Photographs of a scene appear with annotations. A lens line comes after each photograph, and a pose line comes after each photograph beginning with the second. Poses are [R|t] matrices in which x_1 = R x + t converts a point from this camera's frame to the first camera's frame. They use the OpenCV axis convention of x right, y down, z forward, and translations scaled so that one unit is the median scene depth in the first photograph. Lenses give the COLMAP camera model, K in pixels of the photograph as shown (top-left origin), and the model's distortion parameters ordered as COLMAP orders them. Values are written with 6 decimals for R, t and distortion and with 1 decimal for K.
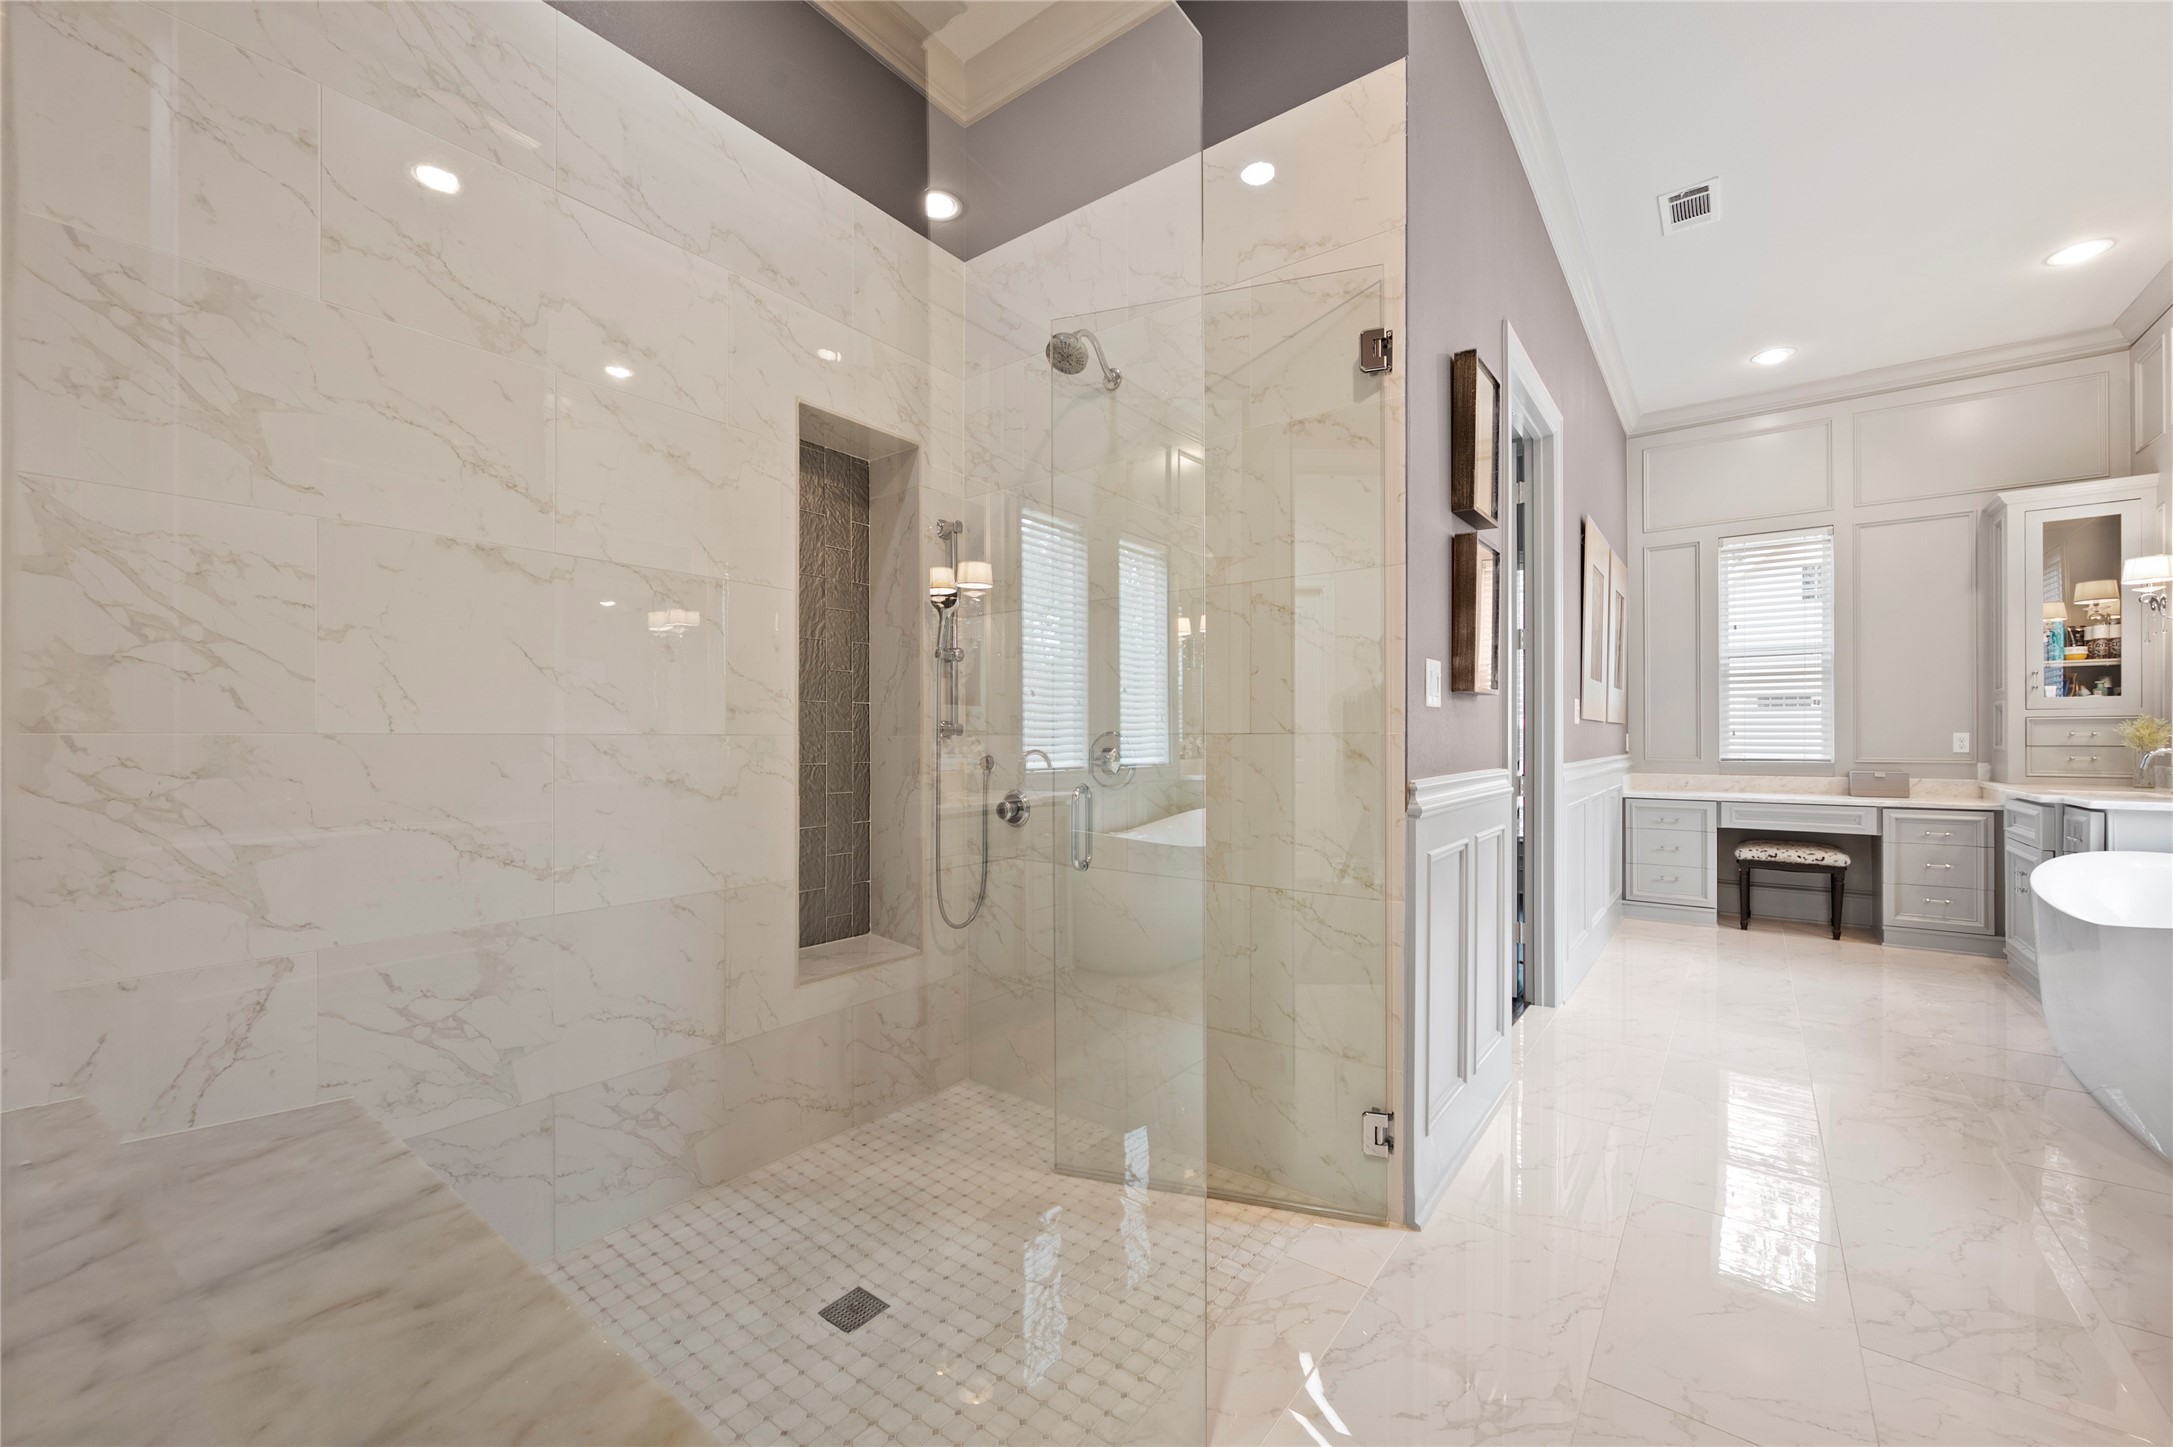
lens RADIAL K [[865.5, 0, 1089.4], [0, 865.5, 732.6], [0, 0, 1]] dist [-0.000709, 0.000171]
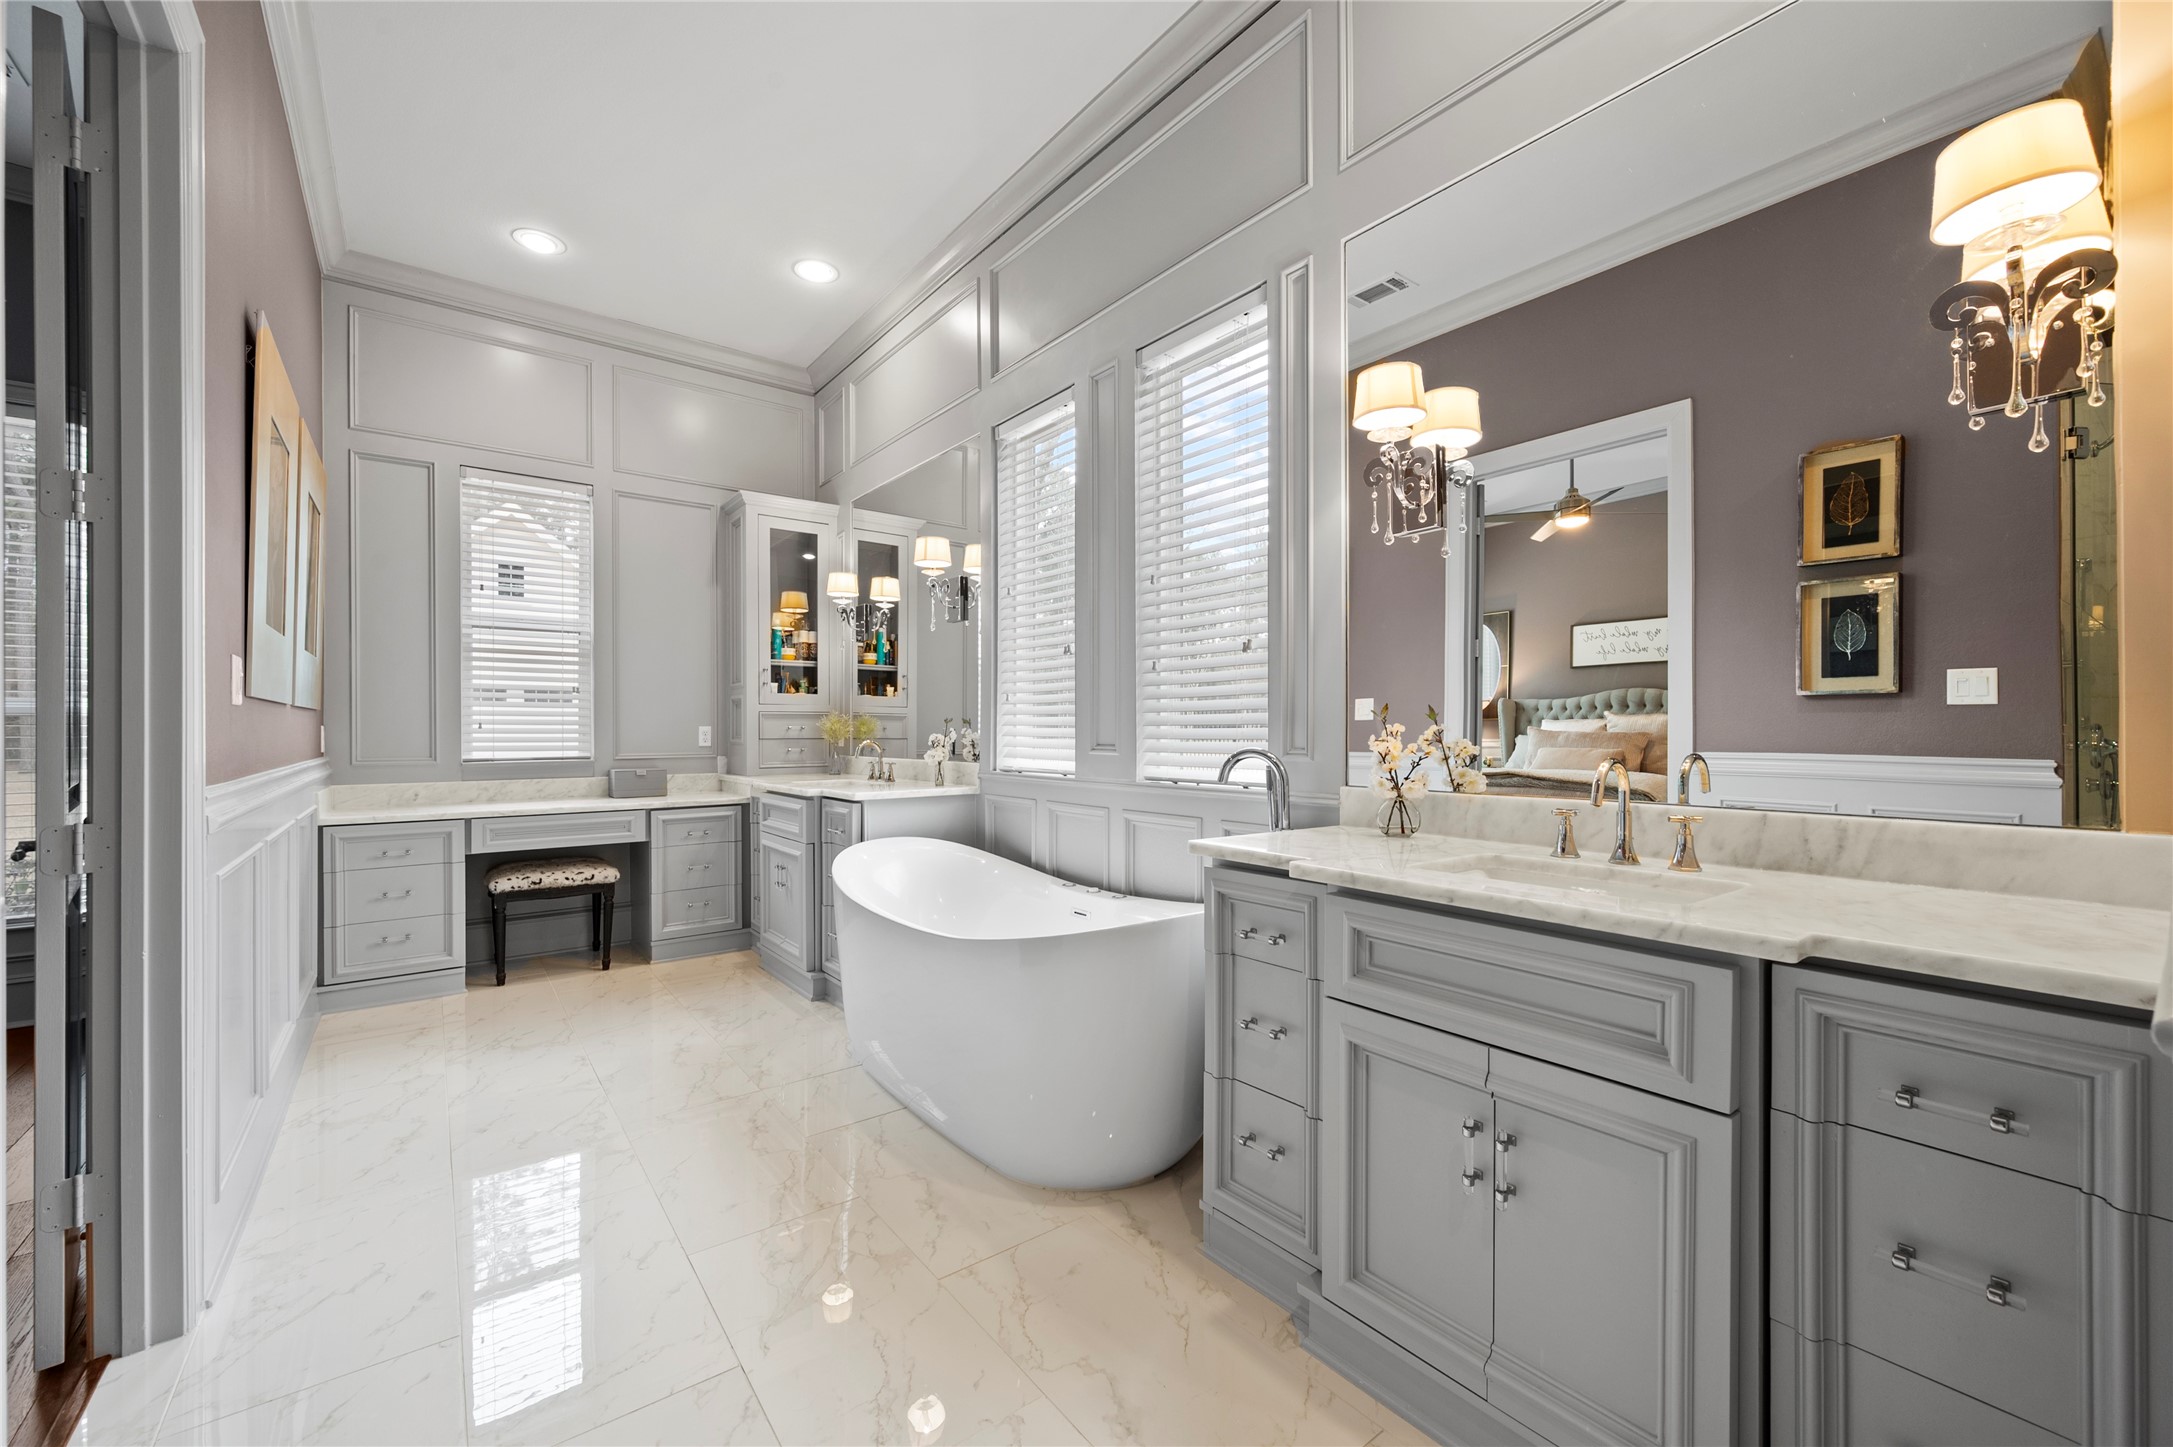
lens RADIAL K [[865.5, 0, 1089.4], [0, 865.5, 732.6], [0, 0, 1]] dist [-0.000709, 0.000171]
pose [[0.264503, -0.002953, 0.964380, 0.165987], [-0.003721, 0.999985, 0.004083, 0.001778], [-0.964378, -0.004668, 0.264488, 0.308798]]
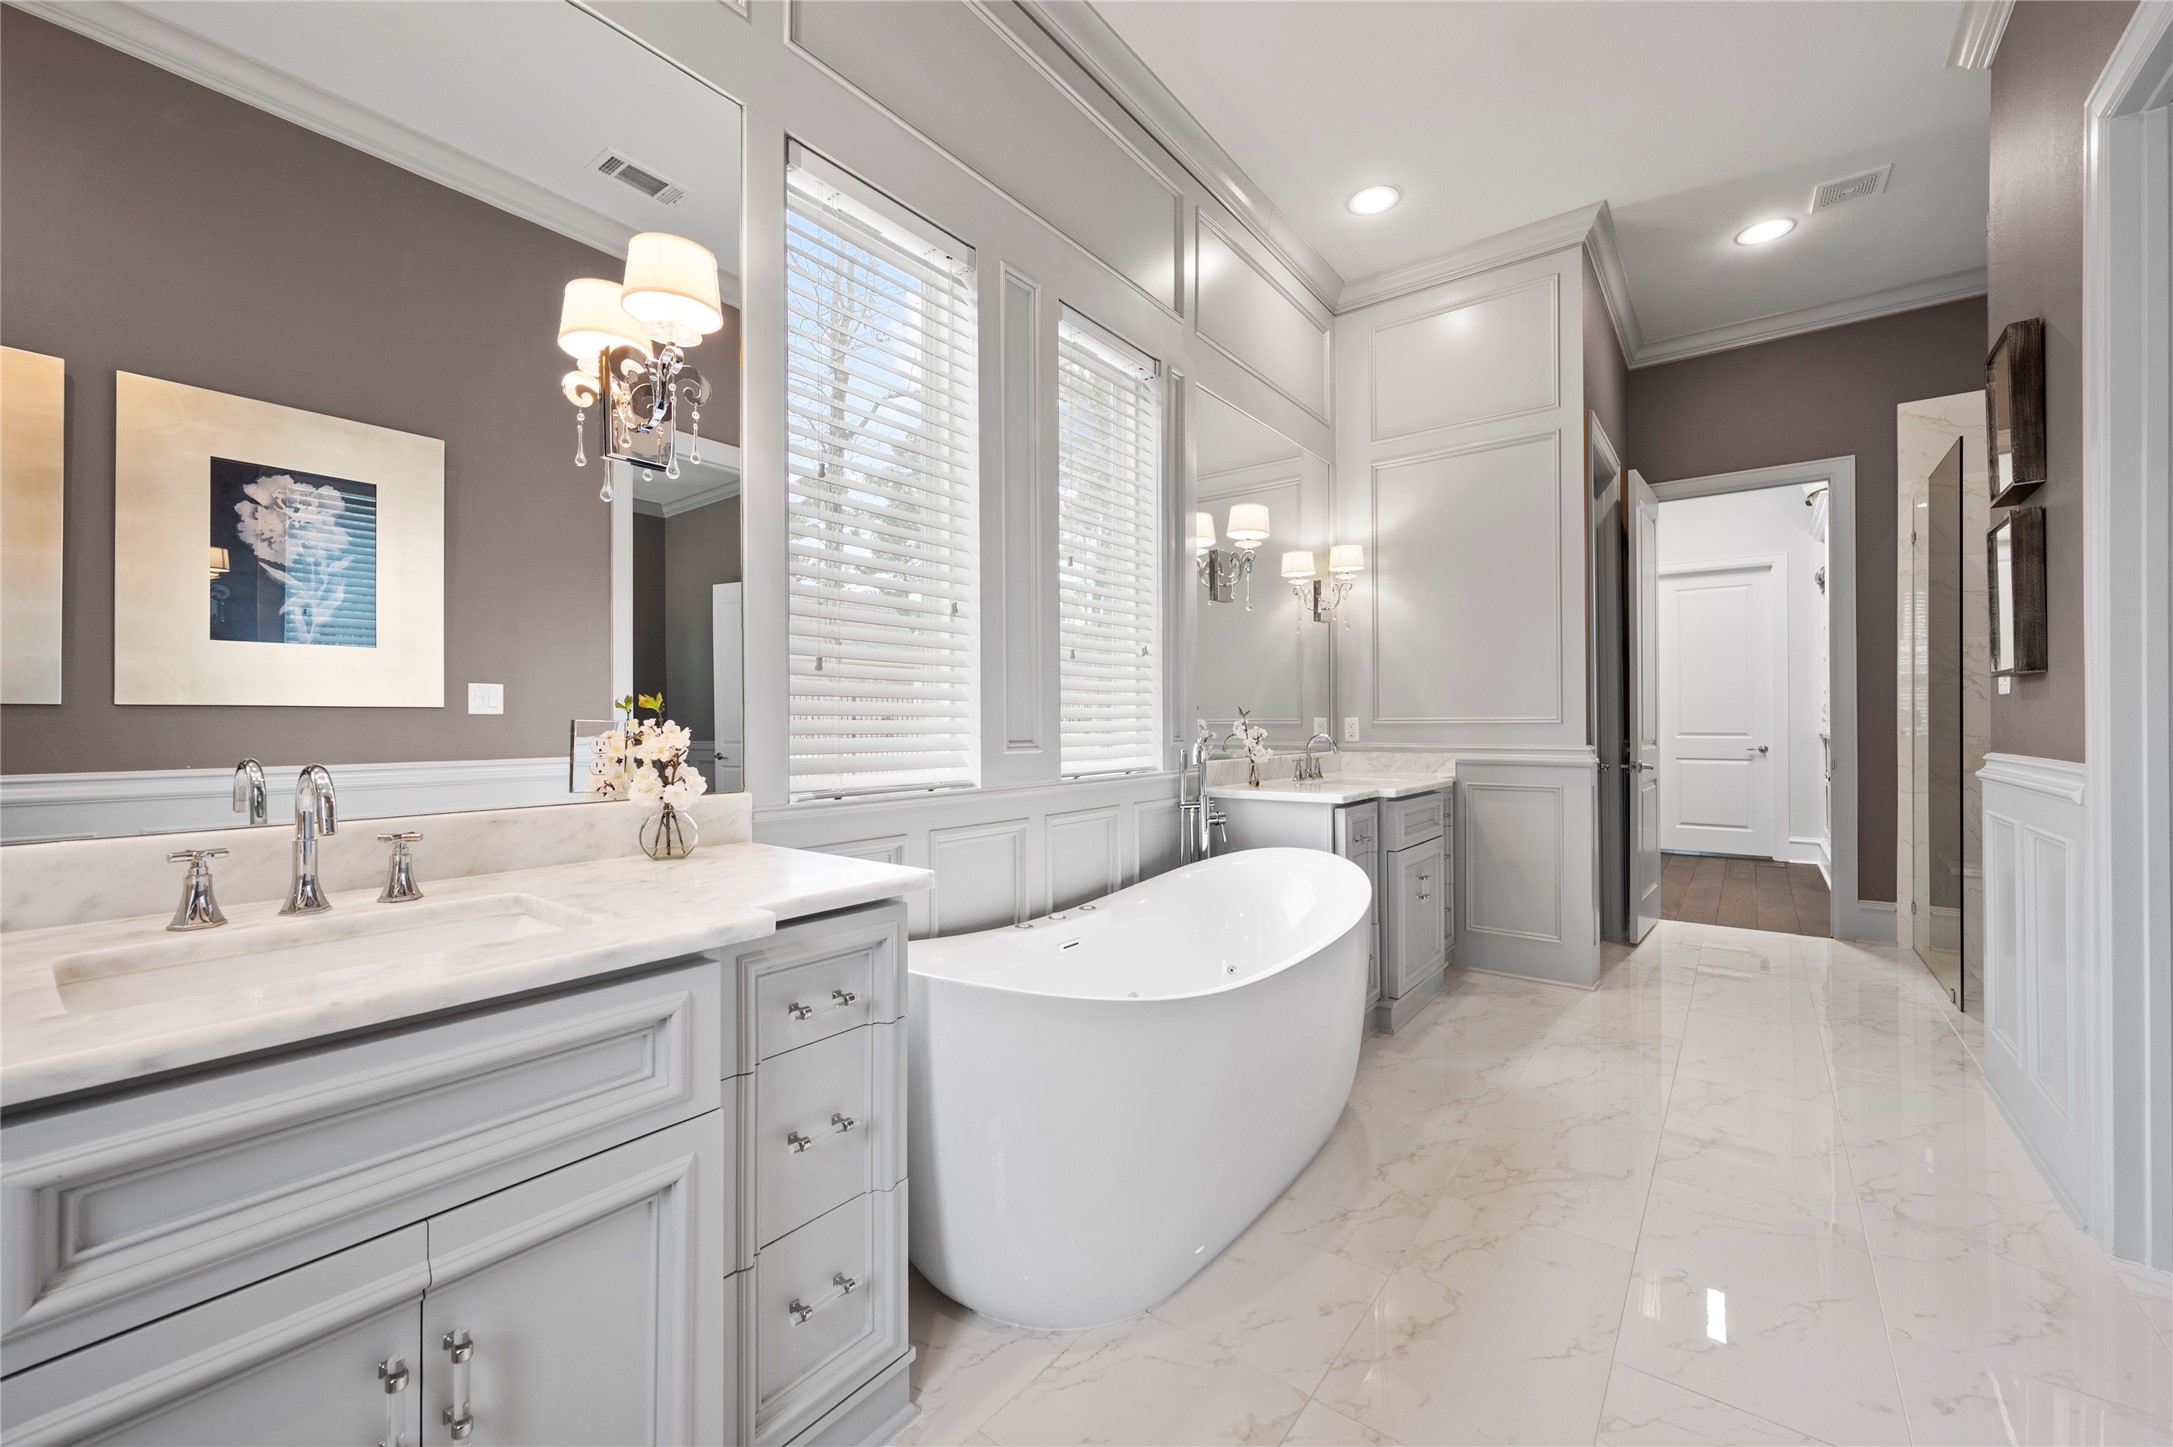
lens RADIAL K [[865.5, 0, 1089.4], [0, 865.5, 732.6], [0, 0, 1]] dist [-0.000709, 0.000171]
pose [[-0.999819, 0.018955, 0.001672, 0.755794], [0.018937, 0.999766, -0.010431, 0.015124], [-0.001869, -0.010397, -0.999944, 0.997083]]
